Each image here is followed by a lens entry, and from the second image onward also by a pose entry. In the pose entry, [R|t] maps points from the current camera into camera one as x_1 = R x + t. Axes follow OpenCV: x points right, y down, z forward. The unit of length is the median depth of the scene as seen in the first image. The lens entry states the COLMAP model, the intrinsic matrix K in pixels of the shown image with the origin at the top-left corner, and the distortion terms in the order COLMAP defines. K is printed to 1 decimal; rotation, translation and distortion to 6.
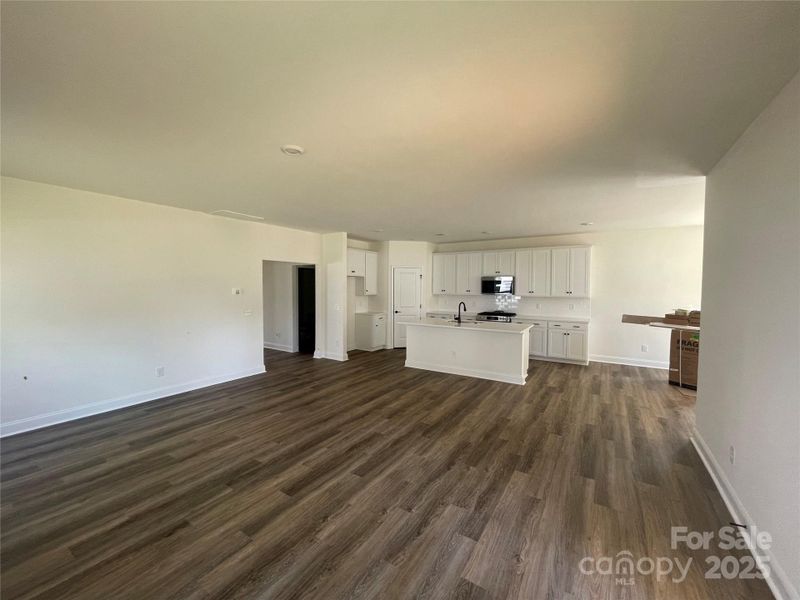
lens RADIAL K [[324.7, 0, 398.7], [0, 324.7, 300.1], [0, 0, 1]] dist [-0.001973, 0.000172]
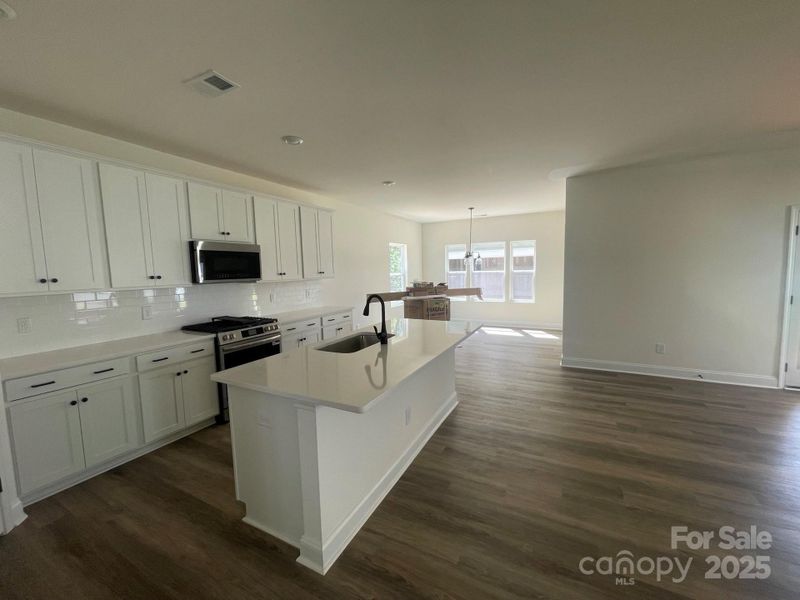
lens RADIAL K [[324.7, 0, 401.7], [0, 324.7, 303.1], [0, 0, 1]] dist [-0.001973, 0.000172]
pose [[-0.078125, -0.110067, 0.990849, -0.194509], [0.074791, 0.990439, 0.115918, -0.024573], [-0.994134, 0.083163, -0.069146, 0.855374]]
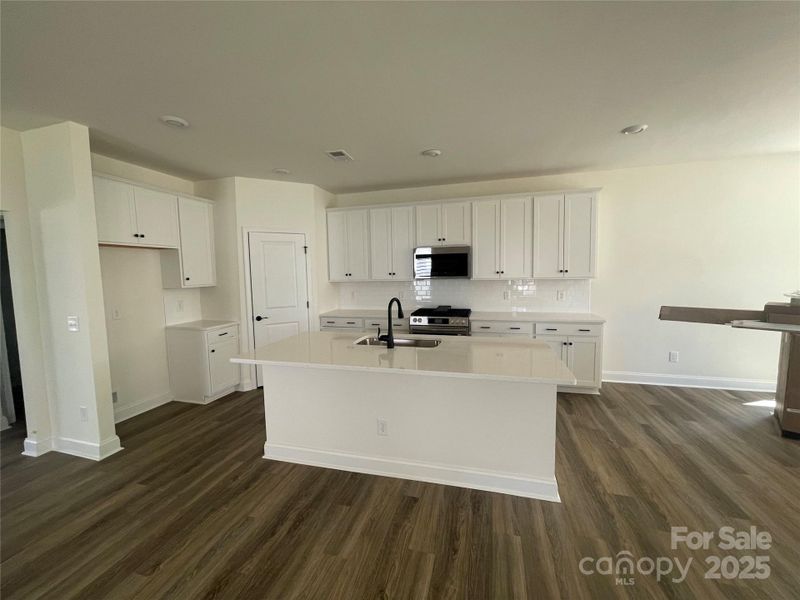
lens RADIAL K [[324.7, 0, 397.0], [0, 324.7, 300.3], [0, 0, 1]] dist [-0.001973, 0.000172]
pose [[0.958362, -0.047883, 0.281514, 0.067942], [0.036844, 0.998335, 0.044380, -0.007758], [-0.283171, -0.032159, 0.958530, 0.507840]]
